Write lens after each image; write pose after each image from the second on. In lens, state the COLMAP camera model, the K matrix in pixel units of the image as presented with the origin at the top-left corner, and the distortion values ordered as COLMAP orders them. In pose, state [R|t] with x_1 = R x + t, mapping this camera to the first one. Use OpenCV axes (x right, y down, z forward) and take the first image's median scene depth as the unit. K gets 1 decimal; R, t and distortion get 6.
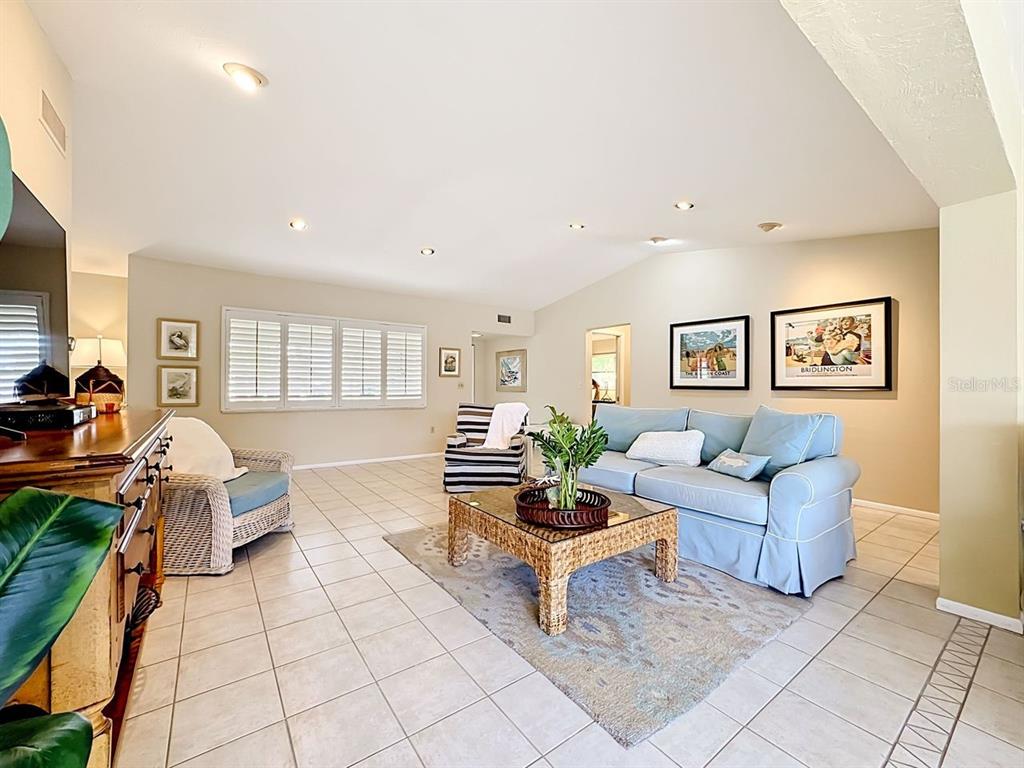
lens RADIAL K [[421.5, 0, 512.0], [0, 421.5, 384.0], [0, 0, 1]] dist [-0.034725, 0.013010]
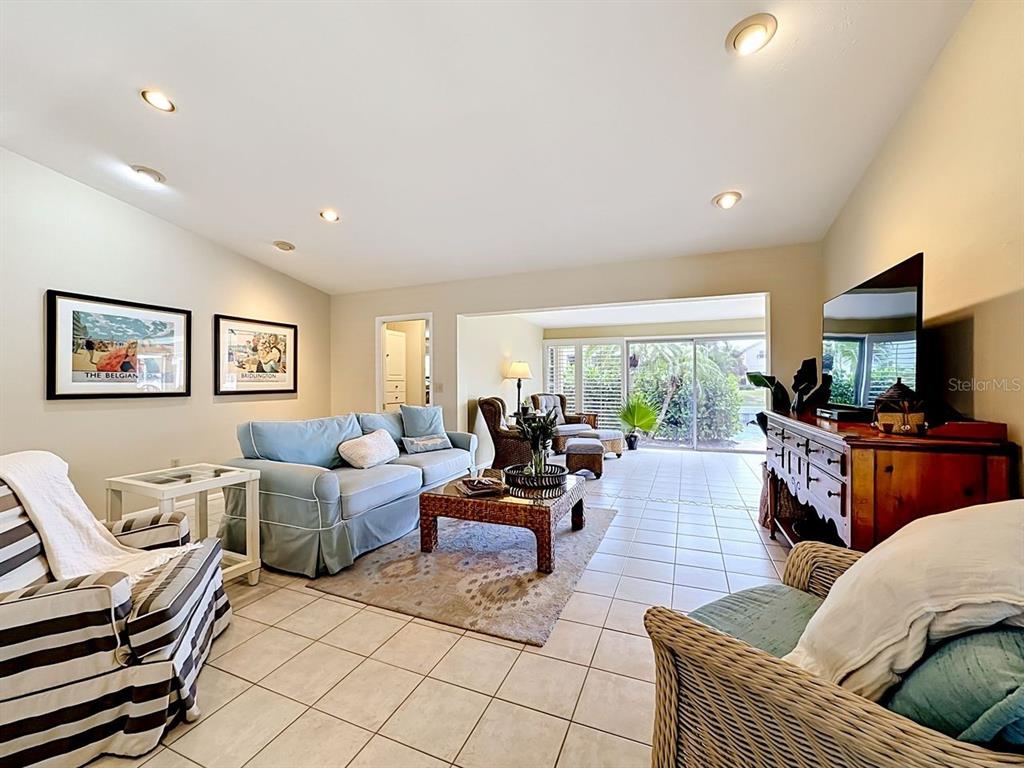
lens RADIAL K [[421.5, 0, 512.0], [0, 421.5, 384.0], [0, 0, 1]] dist [-0.034725, 0.013010]
pose [[-0.521413, -0.009101, 0.853256, -0.590095], [-0.006902, 0.999955, 0.006448, -0.024352], [-0.853276, -0.002527, -0.521453, 0.983195]]
